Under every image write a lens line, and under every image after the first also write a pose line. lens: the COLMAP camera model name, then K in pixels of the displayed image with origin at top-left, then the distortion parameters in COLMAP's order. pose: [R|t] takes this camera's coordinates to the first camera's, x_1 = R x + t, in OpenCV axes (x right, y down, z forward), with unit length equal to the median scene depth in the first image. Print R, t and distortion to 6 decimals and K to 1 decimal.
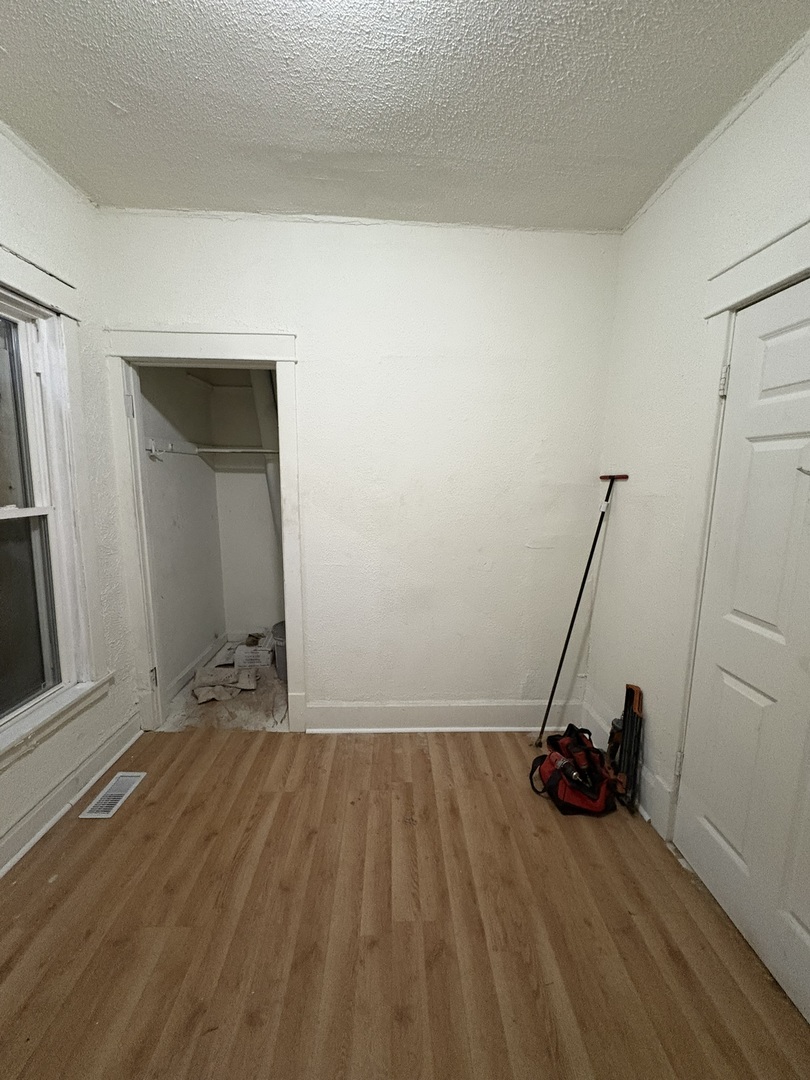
lens RADIAL K [[430.4, 0, 408.8], [0, 430.4, 541.6], [0, 0, 1]] dist [-0.000027, 0.000041]
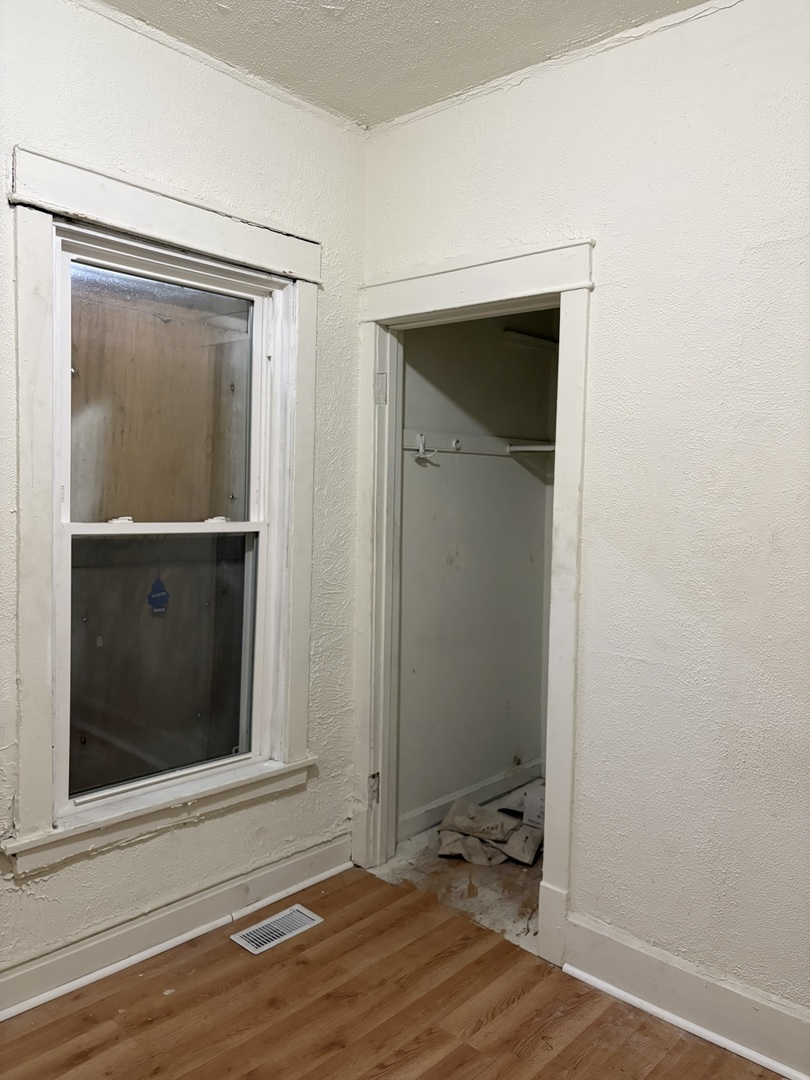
lens RADIAL K [[816.0, 0, 395.8], [0, 816.0, 549.7], [0, 0, 1]] dist [0.028034, -0.023983]
pose [[0.713224, 0.059938, -0.698369, 0.348888], [-0.123894, 0.991430, -0.041439, 0.000676], [0.689900, 0.116078, 0.714537, 0.097381]]
